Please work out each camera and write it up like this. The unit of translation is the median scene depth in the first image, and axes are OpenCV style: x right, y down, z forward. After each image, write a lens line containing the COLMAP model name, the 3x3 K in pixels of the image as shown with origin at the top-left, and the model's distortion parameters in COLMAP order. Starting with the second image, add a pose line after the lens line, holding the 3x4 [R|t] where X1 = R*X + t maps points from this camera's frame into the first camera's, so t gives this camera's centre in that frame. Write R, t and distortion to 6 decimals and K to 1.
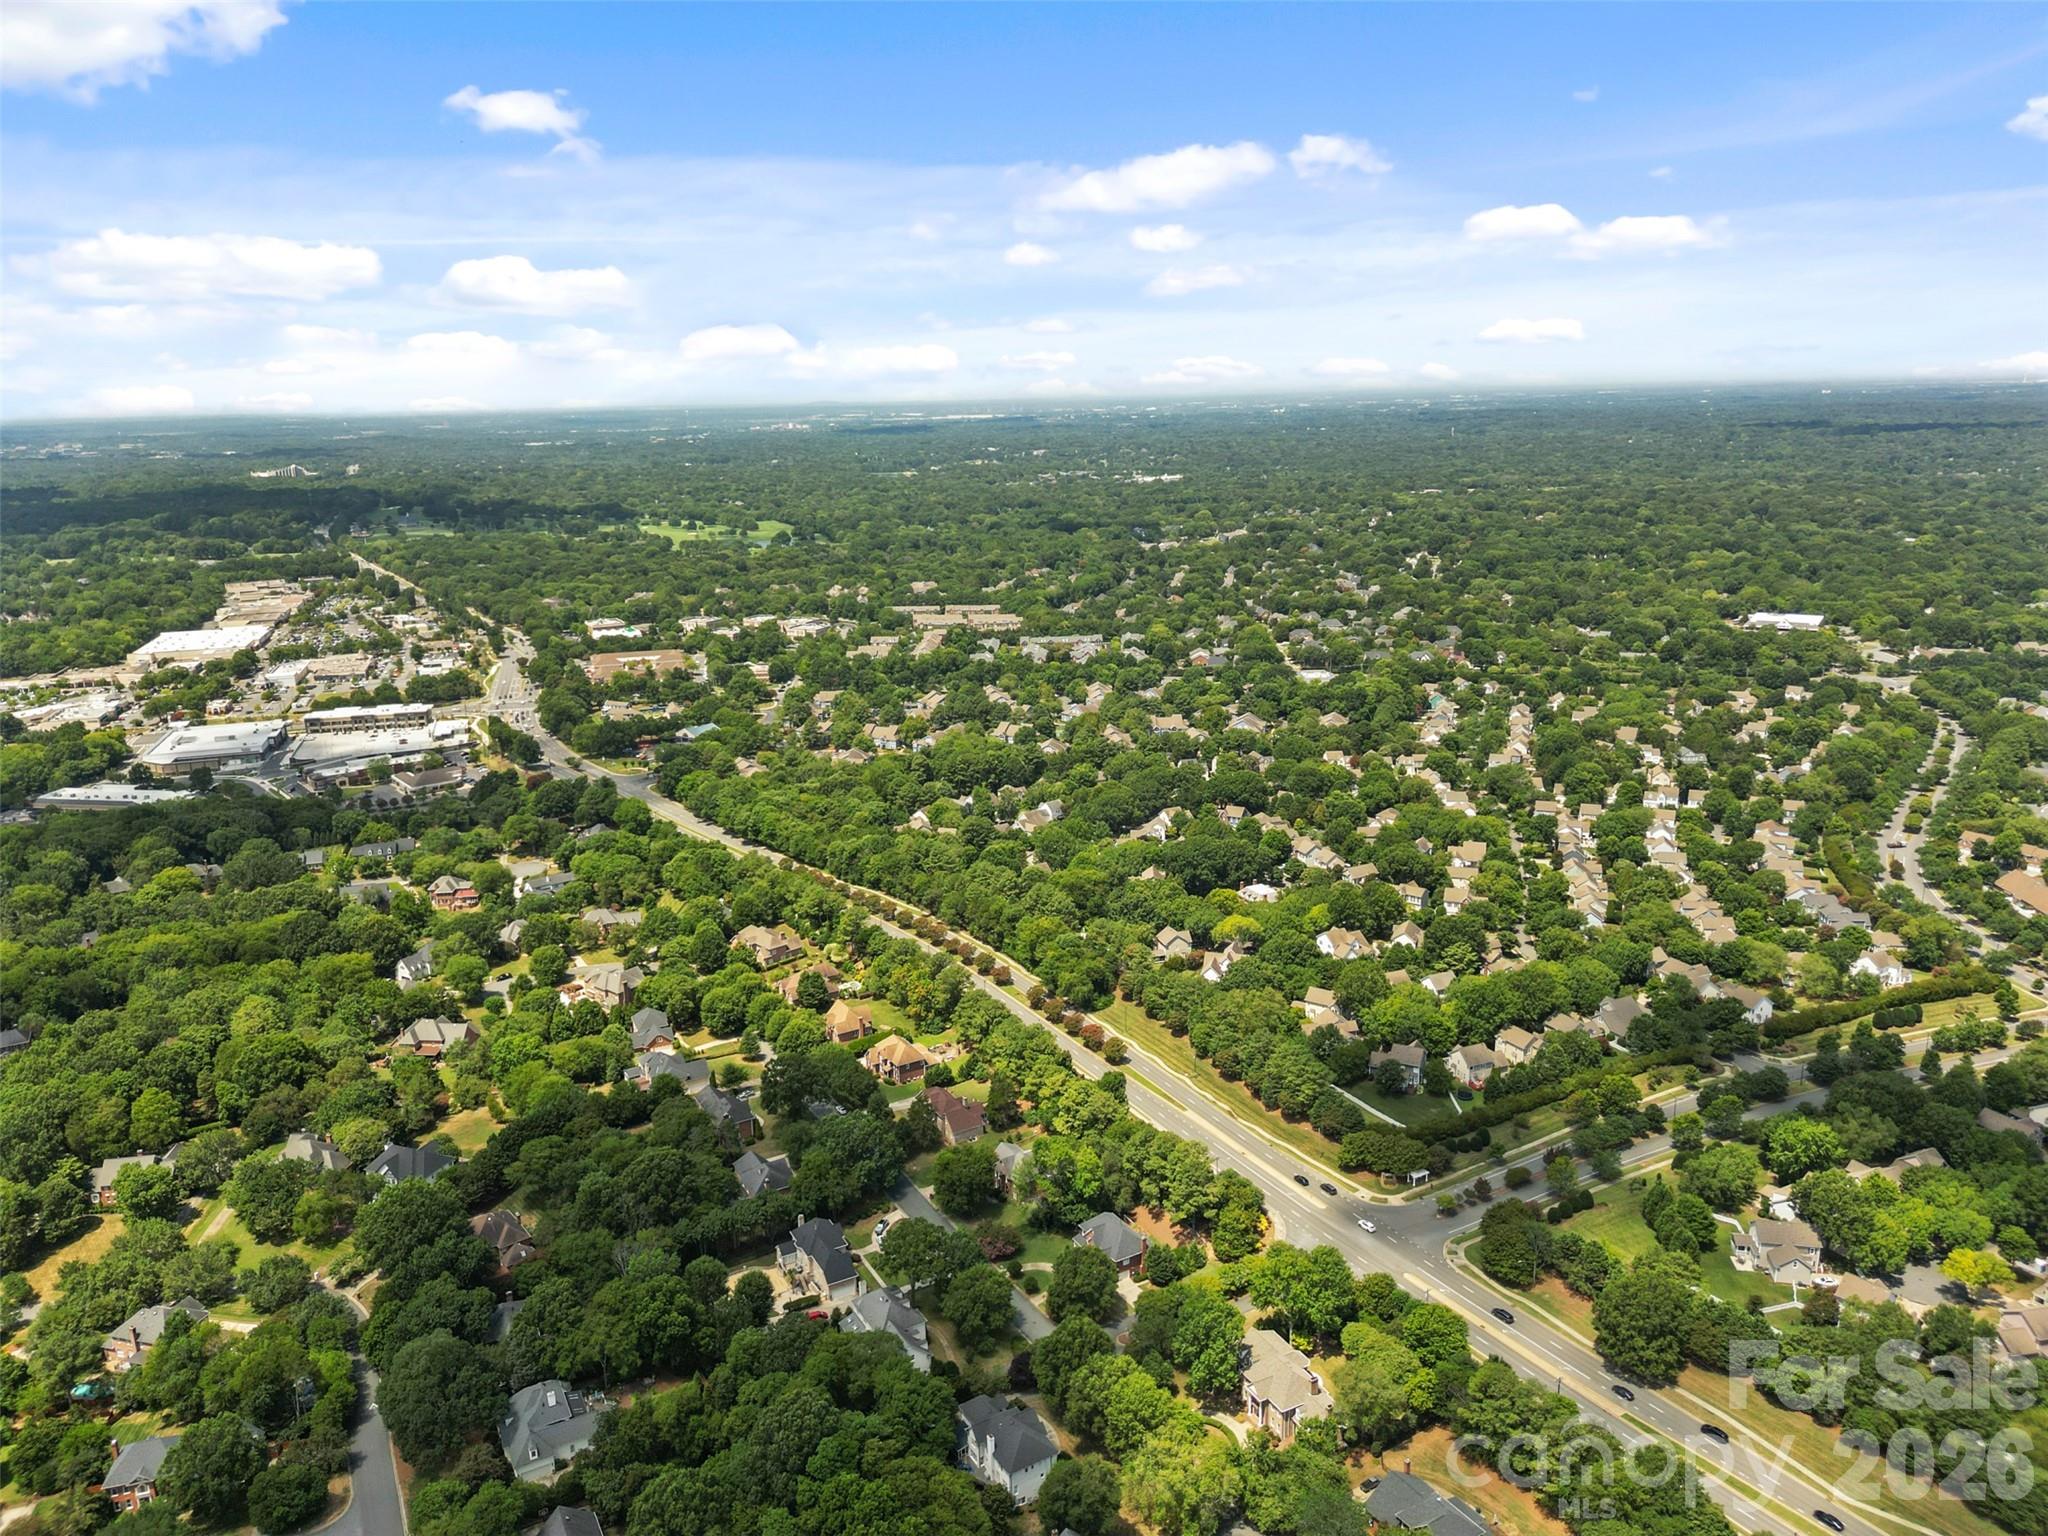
lens RADIAL K [[1461.6, 0, 1024.0], [0, 1461.6, 768.0], [0, 0, 1]] dist [0.067922, -0.056632]
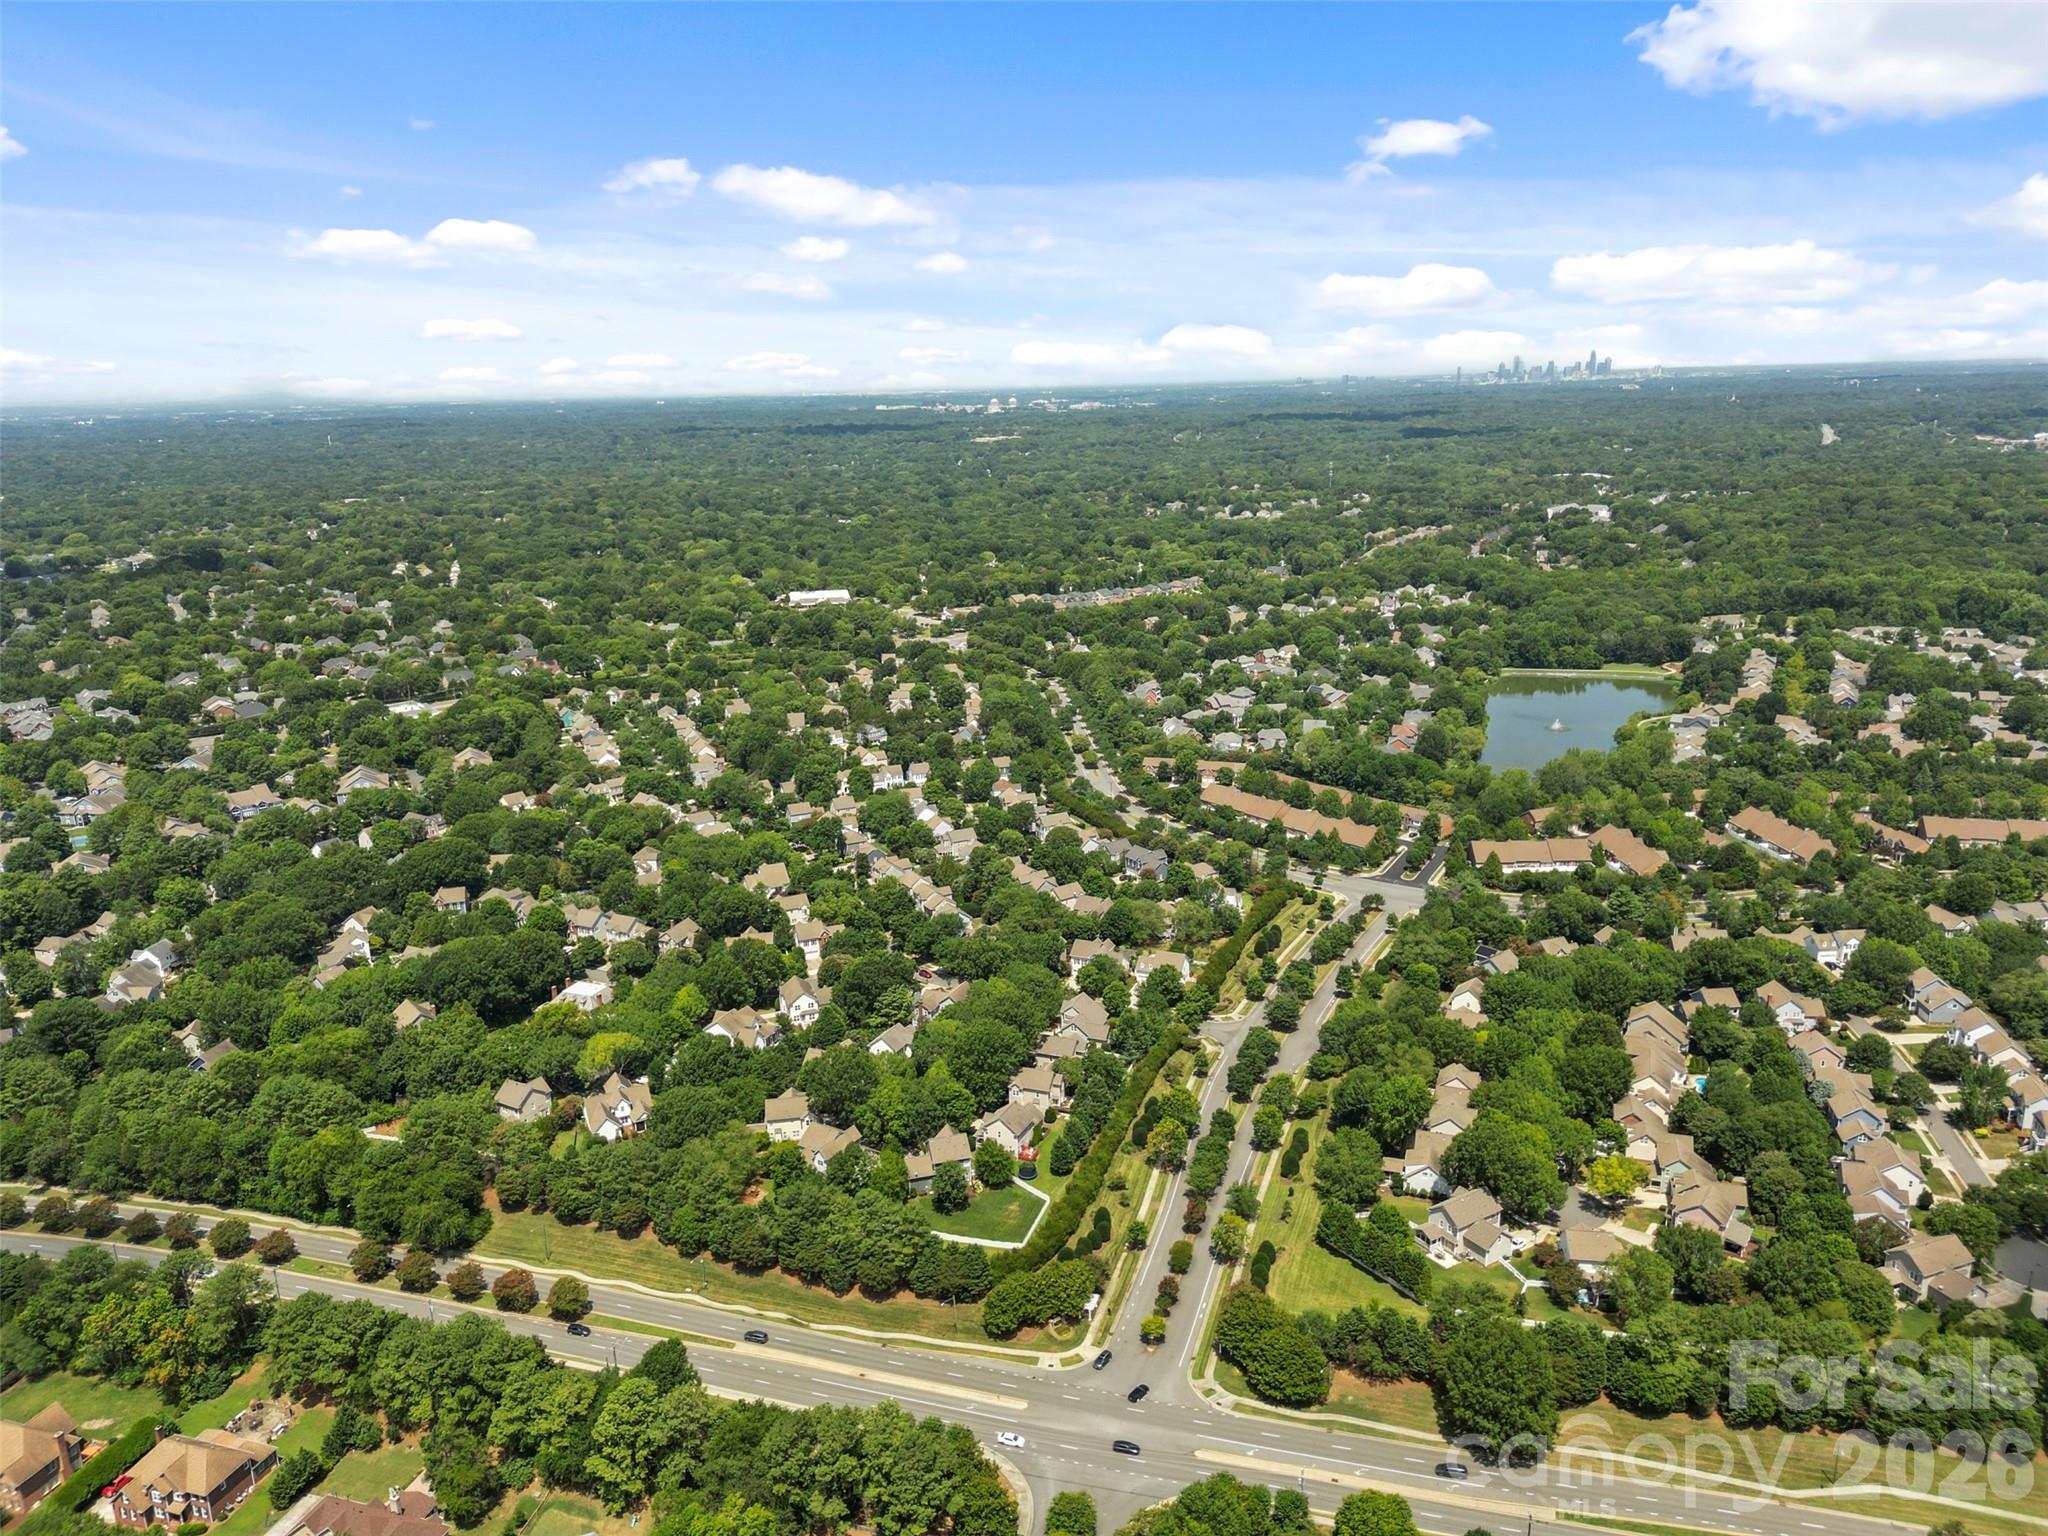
lens RADIAL K [[1461.6, 0, 1024.0], [0, 1461.6, 768.0], [0, 0, 1]] dist [0.067922, -0.056632]
pose [[0.737666, -0.168539, 0.653792, -0.149861], [0.175323, 0.982941, 0.055573, -0.030536], [-0.652005, 0.073630, 0.754631, 0.316778]]
